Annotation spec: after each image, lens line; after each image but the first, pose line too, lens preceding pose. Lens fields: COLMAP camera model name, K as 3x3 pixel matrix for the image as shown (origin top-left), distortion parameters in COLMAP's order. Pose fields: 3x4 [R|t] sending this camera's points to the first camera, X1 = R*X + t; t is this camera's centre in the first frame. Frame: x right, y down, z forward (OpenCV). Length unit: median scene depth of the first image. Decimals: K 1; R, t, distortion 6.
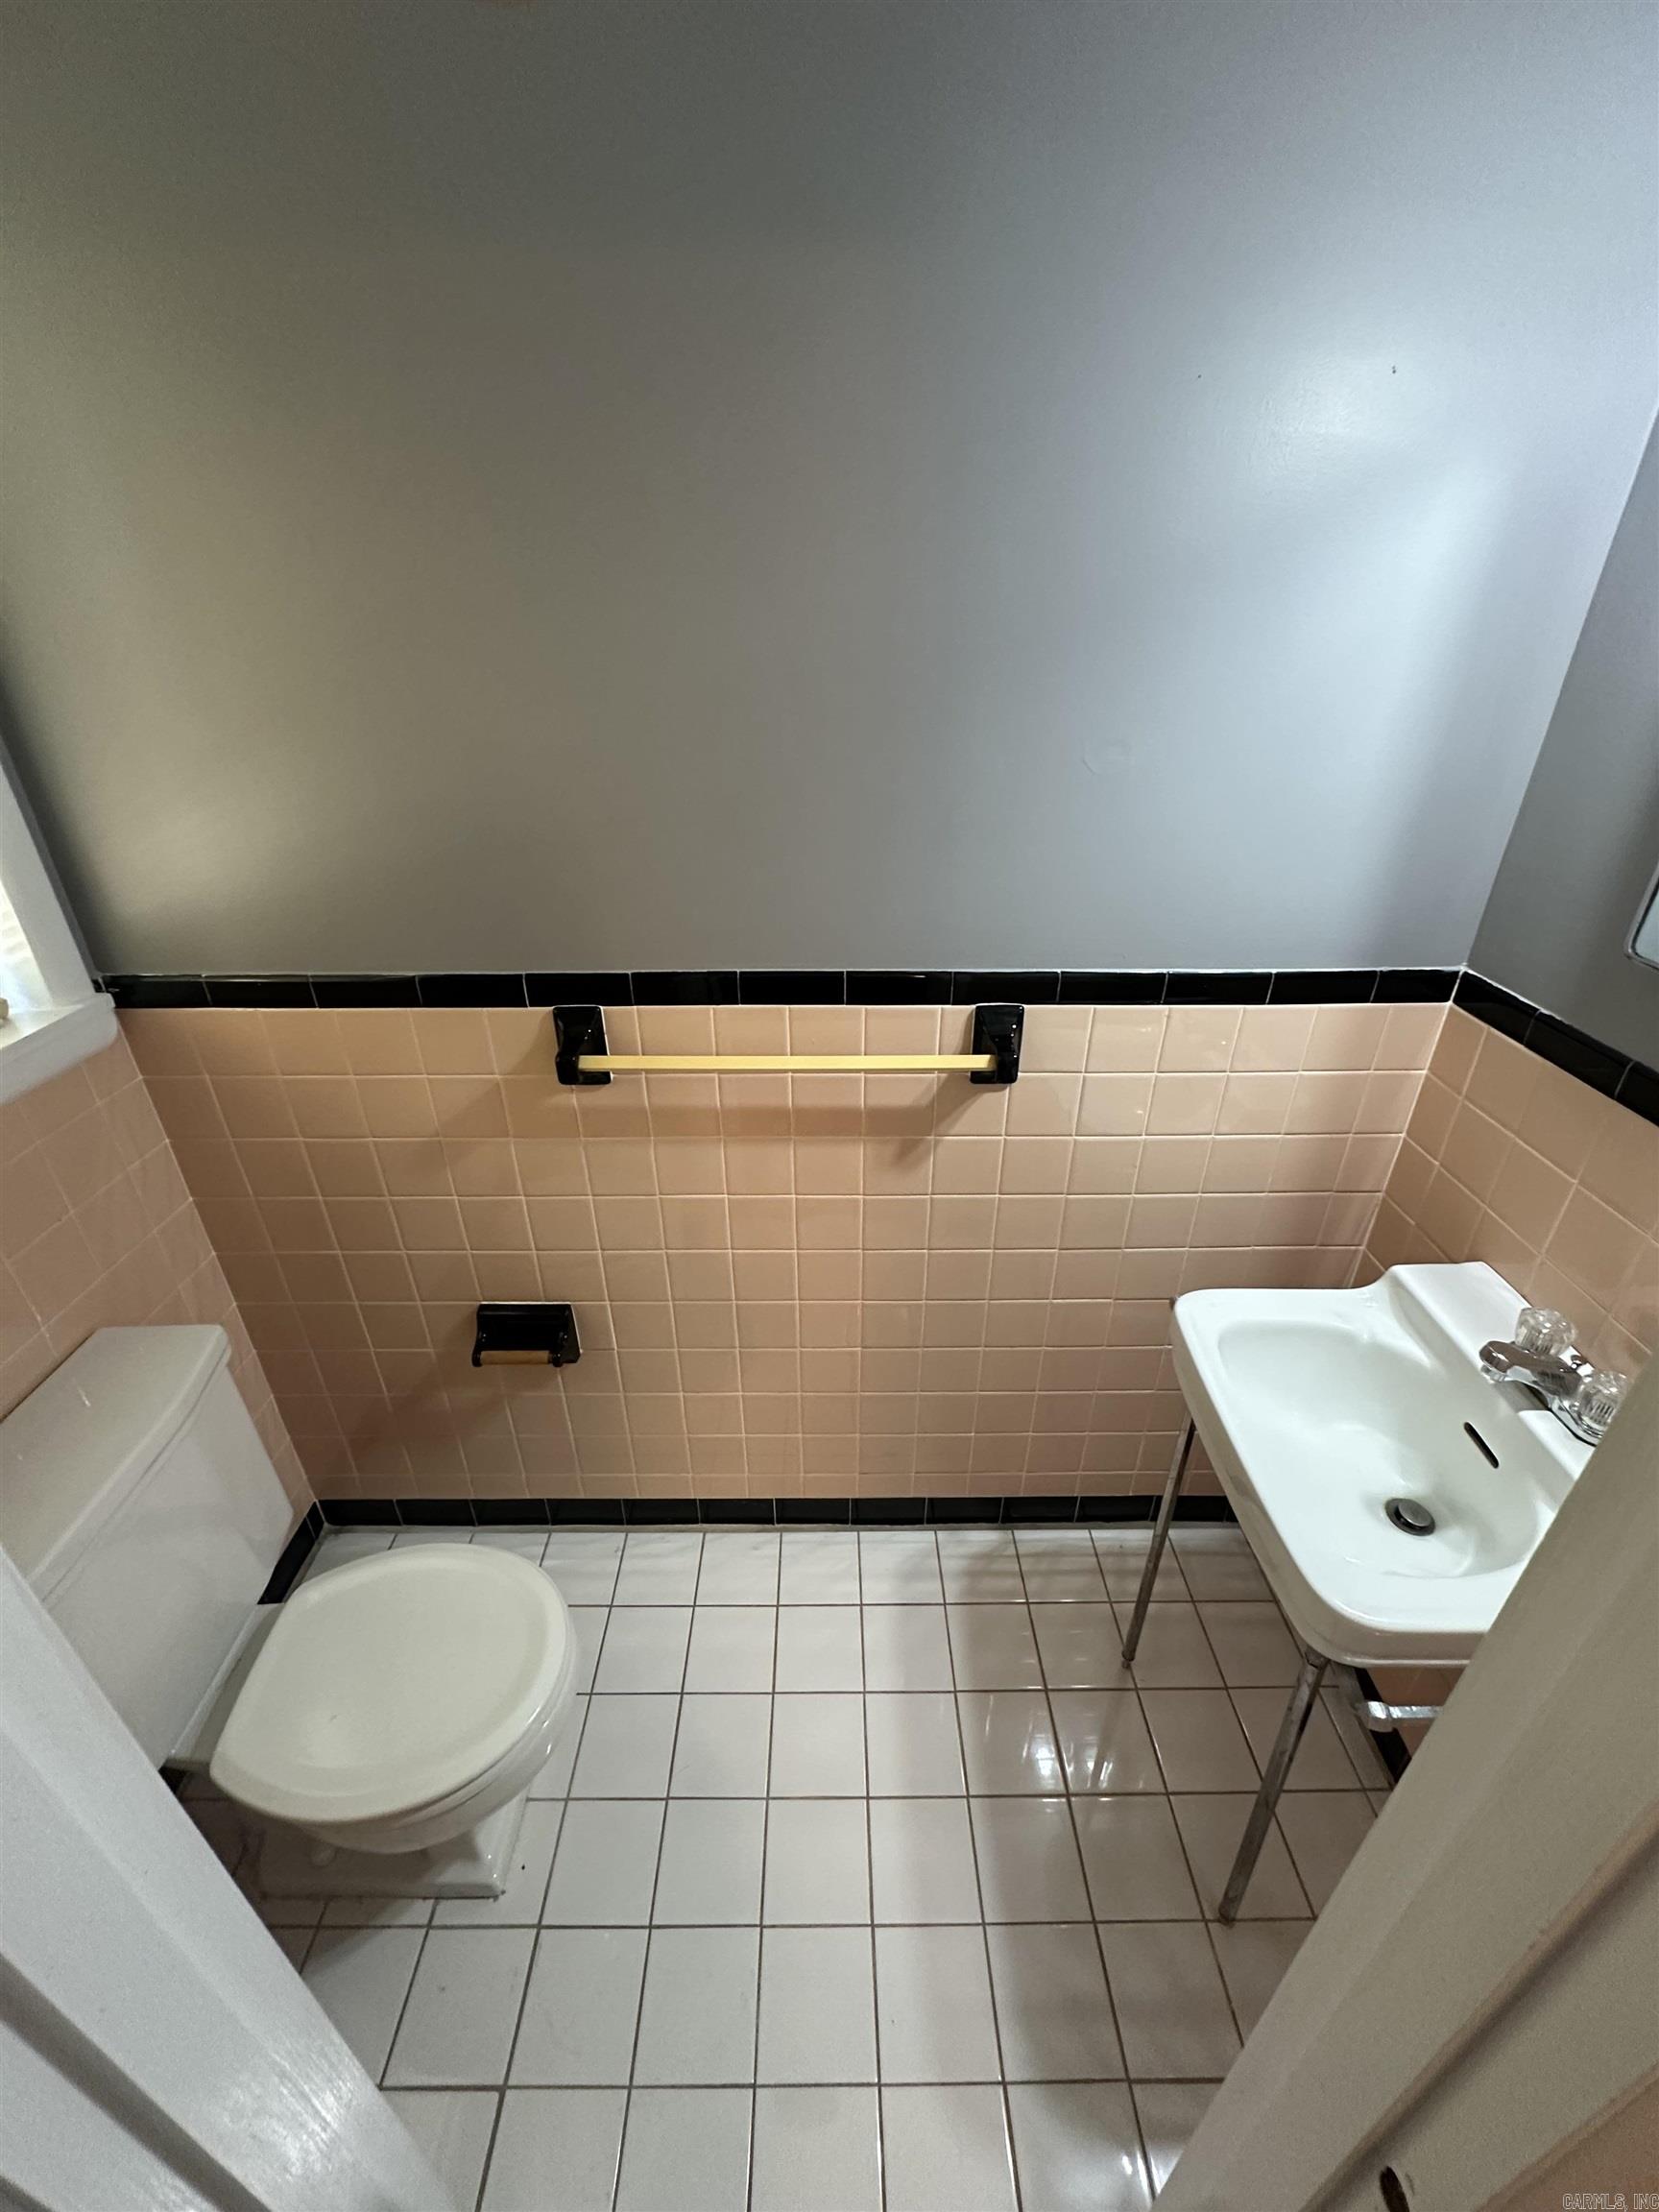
lens RADIAL K [[882.8, 0, 832.2], [0, 882.8, 1108.6], [0, 0, 1]] dist [-0.006121, 0.001290]
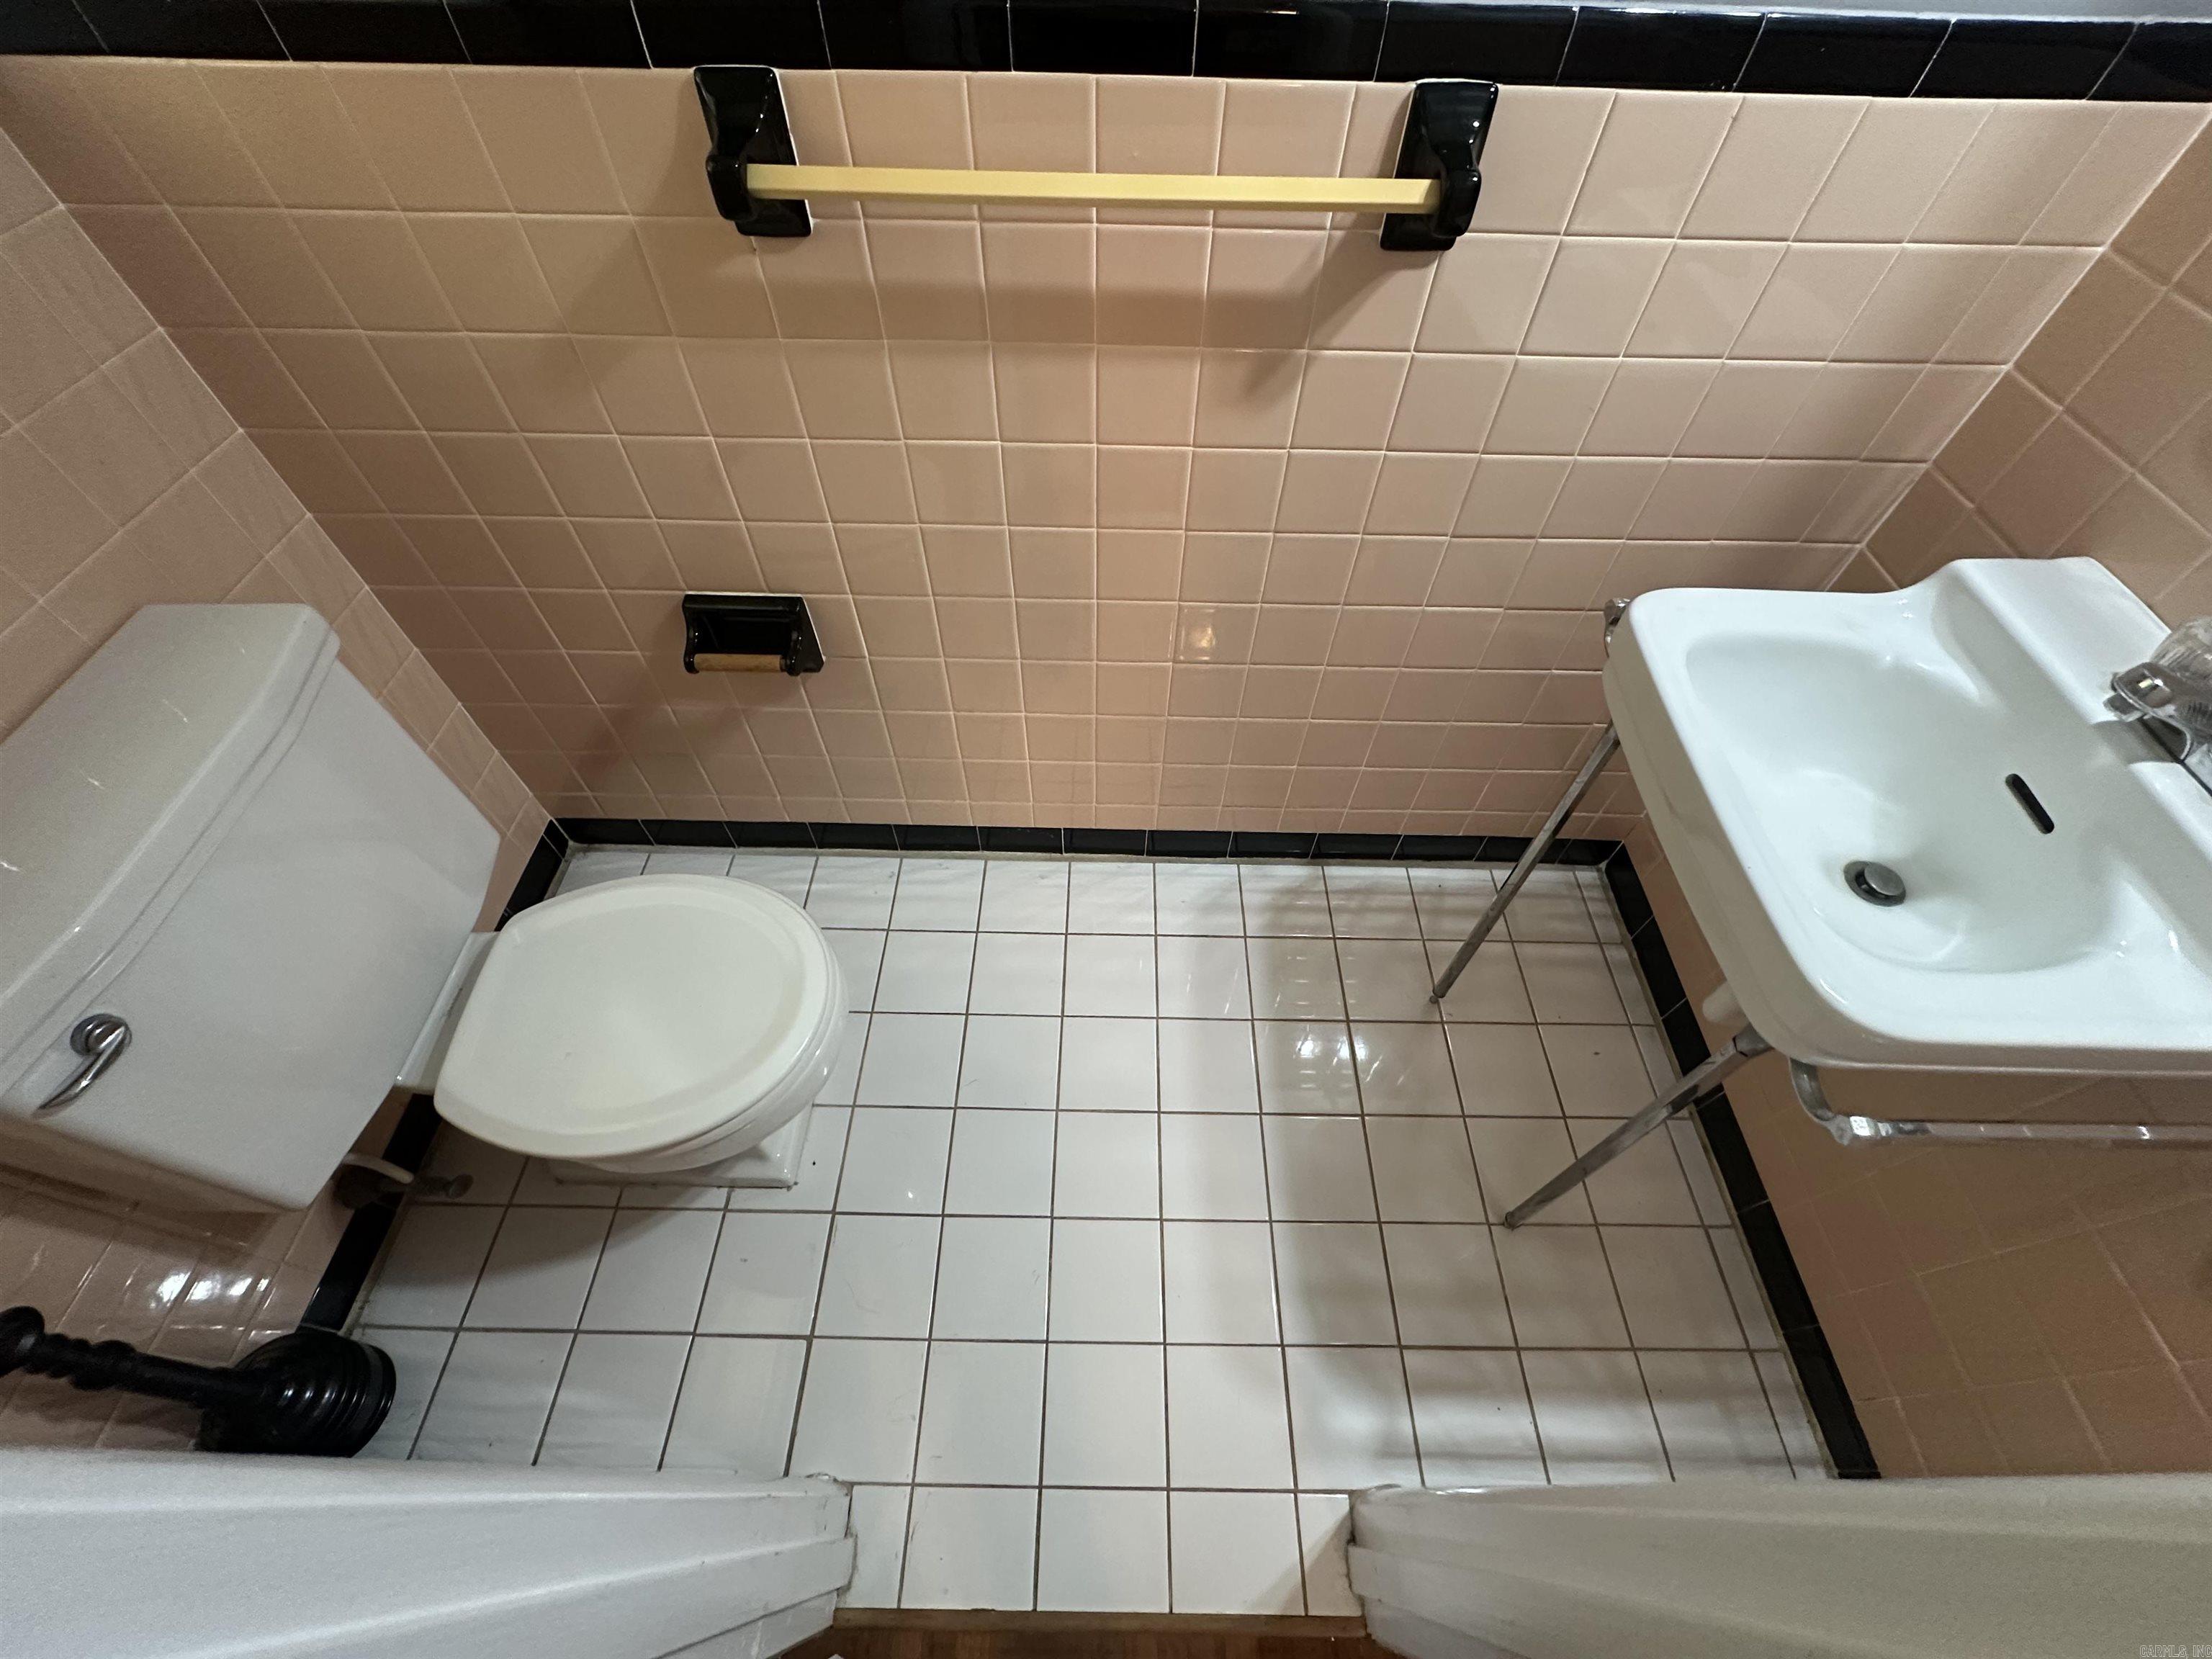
lens RADIAL K [[882.8, 0, 1102.3], [0, 882.8, 823.8], [0, 0, 1]] dist [-0.006121, 0.001290]
pose [[0.999650, 0.025837, -0.005598, -0.027775], [-0.021204, 0.910070, 0.413913, 0.089113], [0.015789, -0.413649, 0.910299, 0.251651]]
